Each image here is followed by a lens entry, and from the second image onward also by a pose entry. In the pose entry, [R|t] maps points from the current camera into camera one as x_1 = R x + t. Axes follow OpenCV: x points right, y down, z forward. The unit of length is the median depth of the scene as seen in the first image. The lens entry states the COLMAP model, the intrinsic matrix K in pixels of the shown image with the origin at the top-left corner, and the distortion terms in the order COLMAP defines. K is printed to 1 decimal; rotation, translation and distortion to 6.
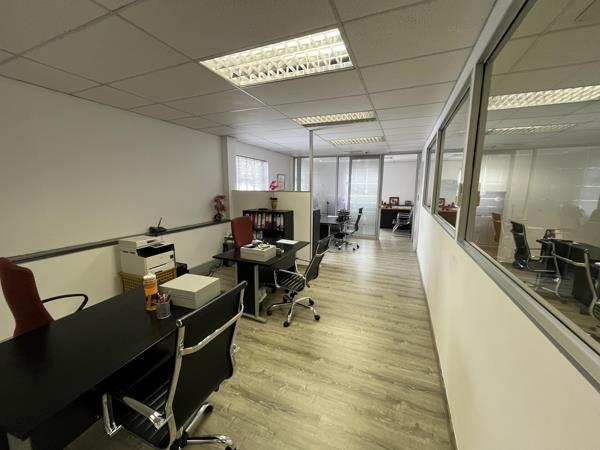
lens RADIAL K [[242.0, 0, 301.1], [0, 242.0, 223.7], [0, 0, 1]] dist [0.015317, -0.017158]
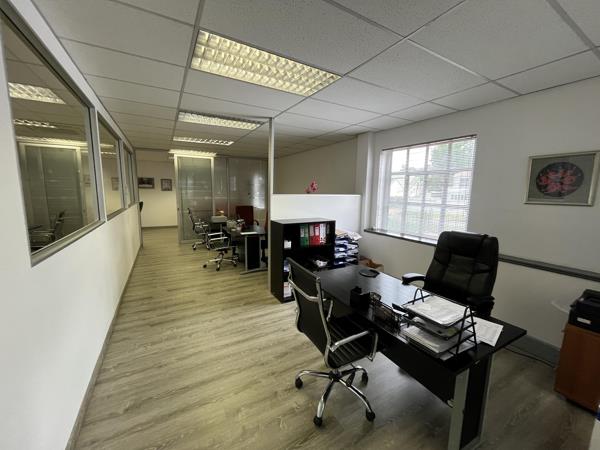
lens RADIAL K [[242.0, 0, 301.1], [0, 242.0, 223.7], [0, 0, 1]] dist [0.015317, -0.017158]
pose [[-0.608373, 0.094001, -0.788064, 0.729021], [-0.140227, 0.964608, 0.223313, -0.277357], [0.781165, 0.246366, -0.573660, 1.831708]]
